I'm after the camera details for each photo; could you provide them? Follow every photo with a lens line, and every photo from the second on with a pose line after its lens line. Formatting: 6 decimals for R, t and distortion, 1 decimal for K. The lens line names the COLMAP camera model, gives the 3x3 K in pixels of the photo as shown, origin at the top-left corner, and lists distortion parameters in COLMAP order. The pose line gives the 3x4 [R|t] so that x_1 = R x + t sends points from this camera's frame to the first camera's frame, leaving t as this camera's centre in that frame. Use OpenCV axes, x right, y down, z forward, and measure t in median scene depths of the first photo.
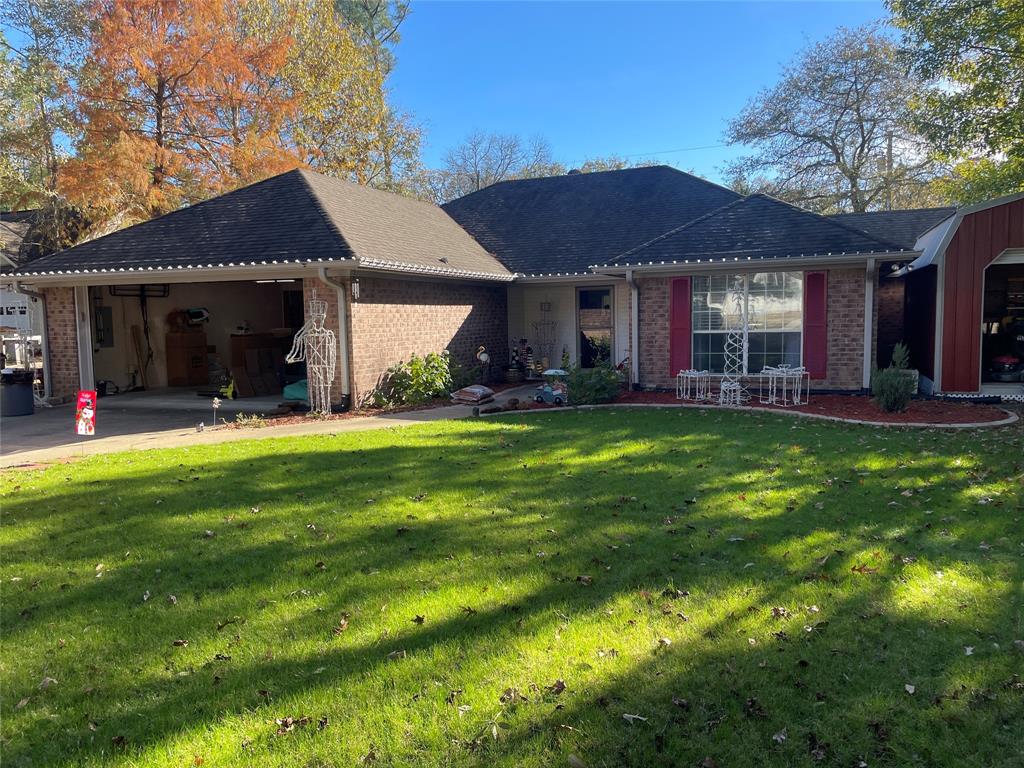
lens RADIAL K [[764.6, 0, 501.8], [0, 764.6, 383.2], [0, 0, 1]] dist [0.061125, -0.078060]
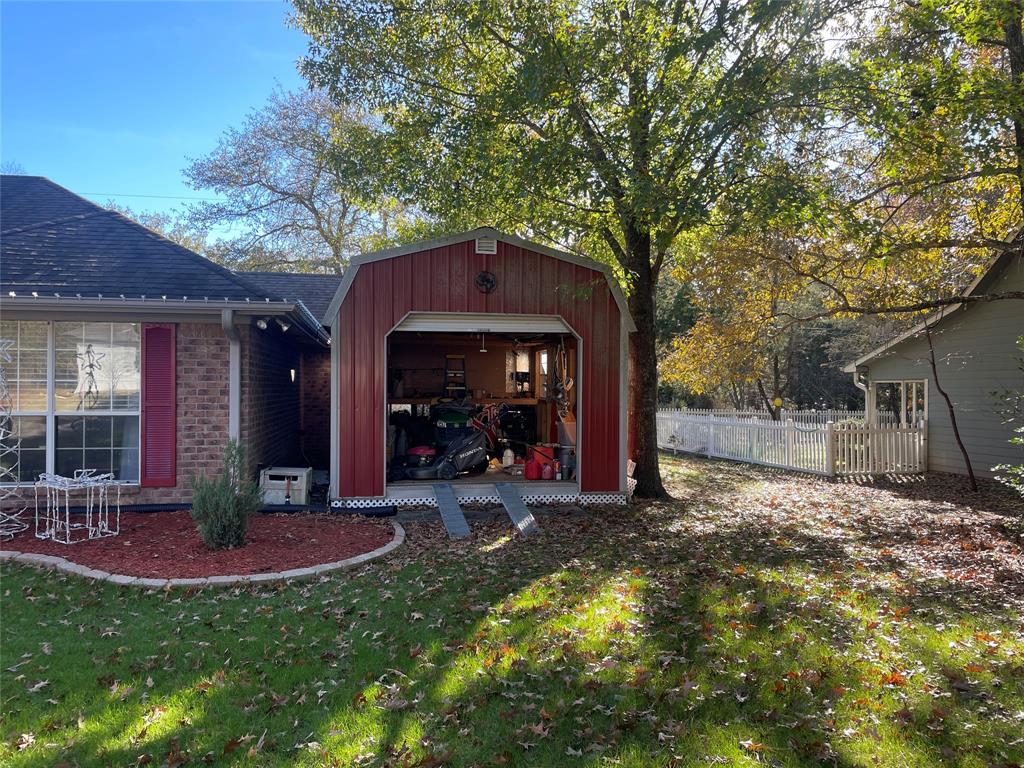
lens RADIAL K [[764.6, 0, 508.4], [0, 764.6, 386.8], [0, 0, 1]] dist [0.061125, -0.078060]
pose [[0.840544, 0.024622, 0.541184, 0.284305], [0.025658, 0.996036, -0.085167, -0.025993], [-0.541136, 0.085473, 0.836580, 0.271119]]
